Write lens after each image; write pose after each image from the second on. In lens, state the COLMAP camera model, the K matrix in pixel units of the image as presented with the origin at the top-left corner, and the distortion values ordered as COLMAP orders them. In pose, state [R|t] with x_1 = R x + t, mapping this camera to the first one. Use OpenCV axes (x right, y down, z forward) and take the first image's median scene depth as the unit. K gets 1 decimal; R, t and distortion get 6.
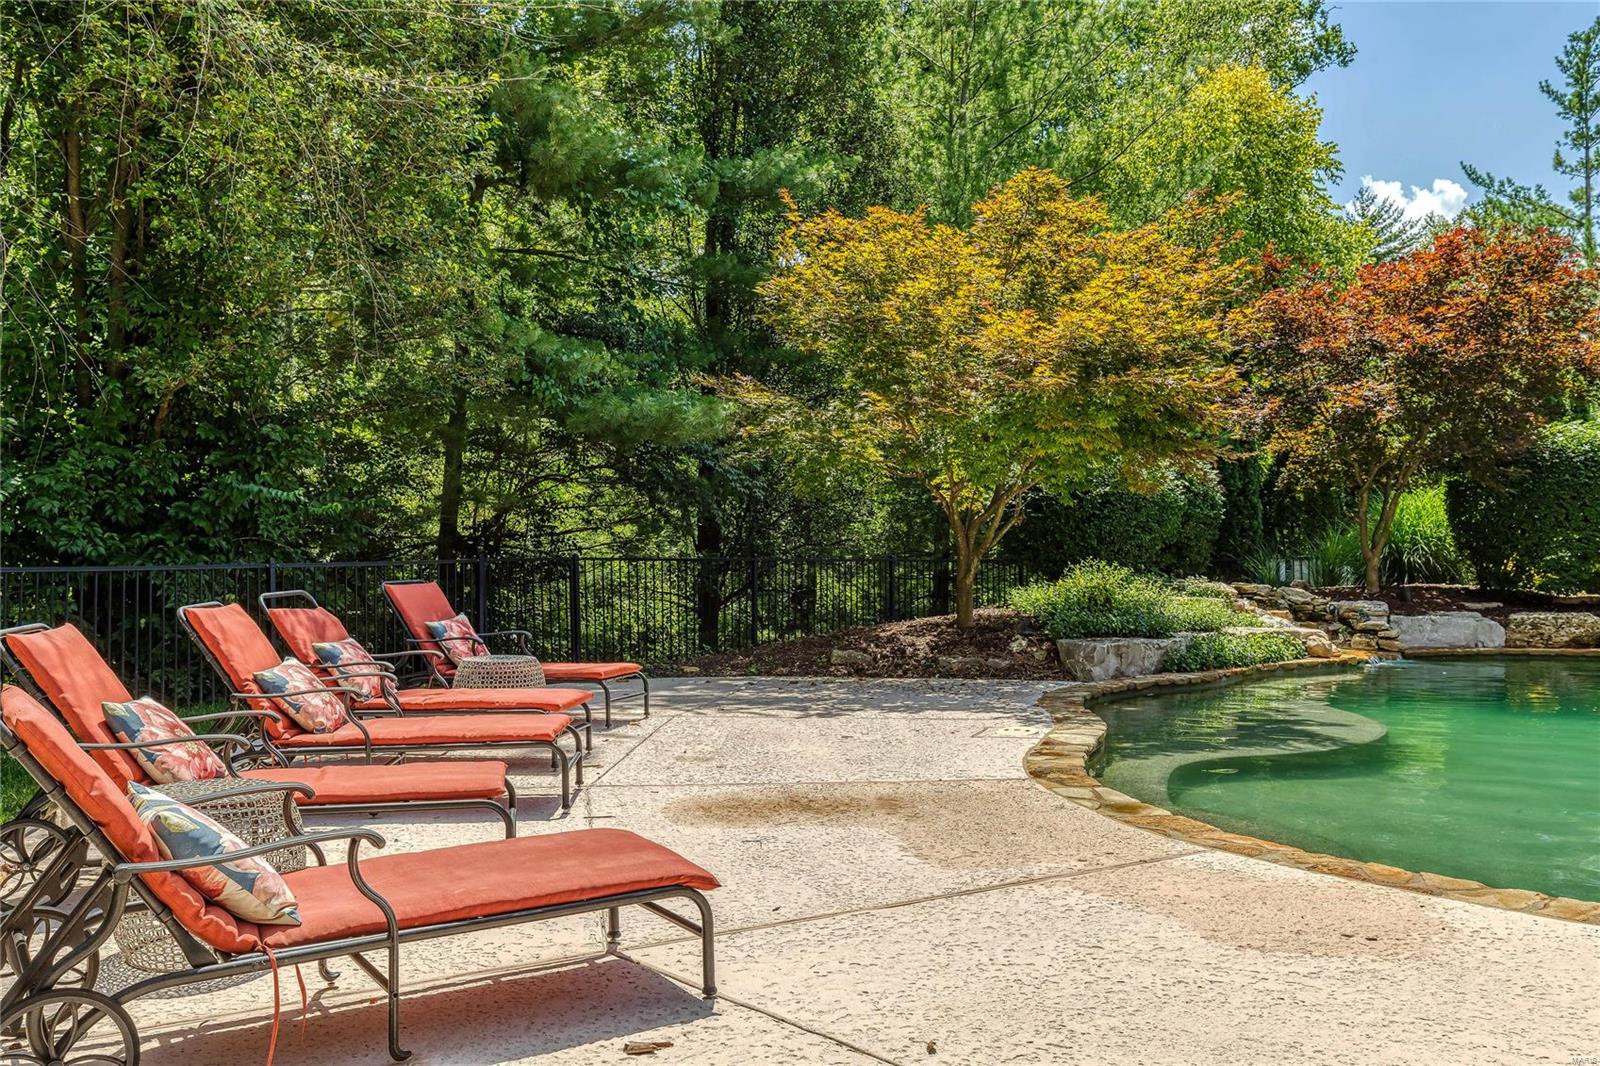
lens RADIAL K [[1458.5, 0, 800.4], [0, 1458.5, 536.4], [0, 0, 1]] dist [-0.005906, 0.000000]
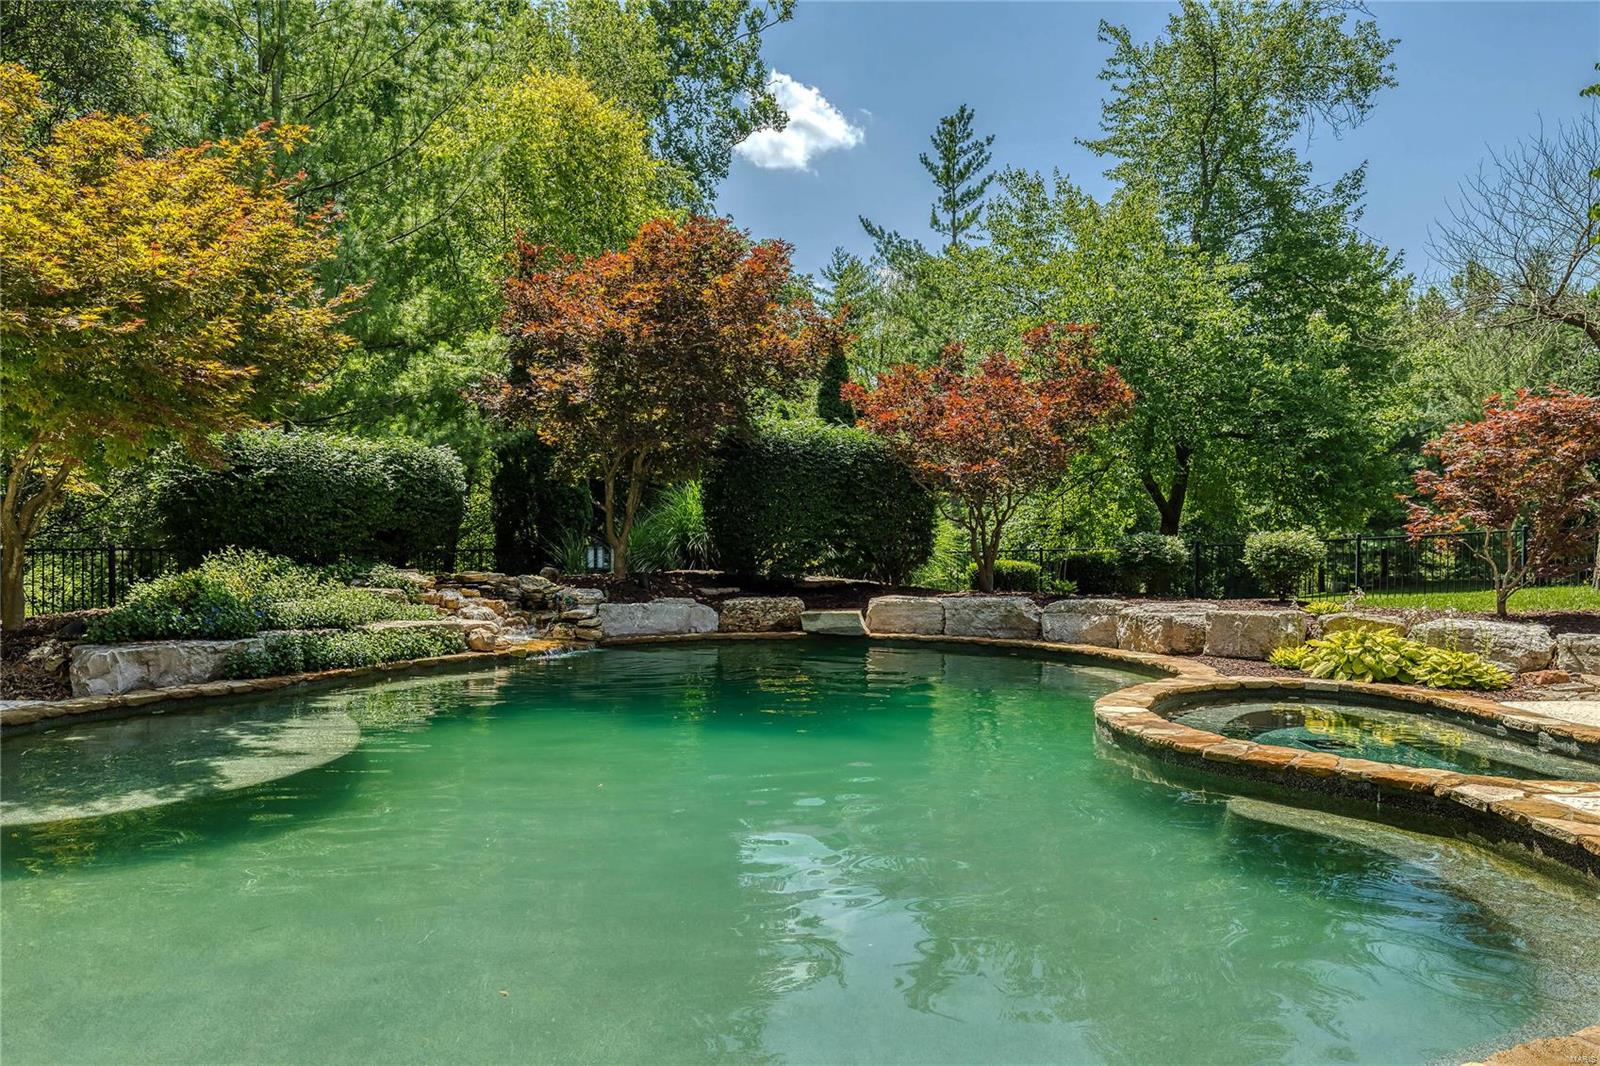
lens RADIAL K [[1204.0, 0, 799.4], [0, 1204.0, 530.1], [0, 0, 1]] dist [0.002404, -0.016618]
pose [[0.953186, 0.001792, 0.302379, 0.280381], [-0.002887, 0.999991, 0.003172, 0.001066], [-0.302371, -0.003897, 0.953182, 0.169478]]
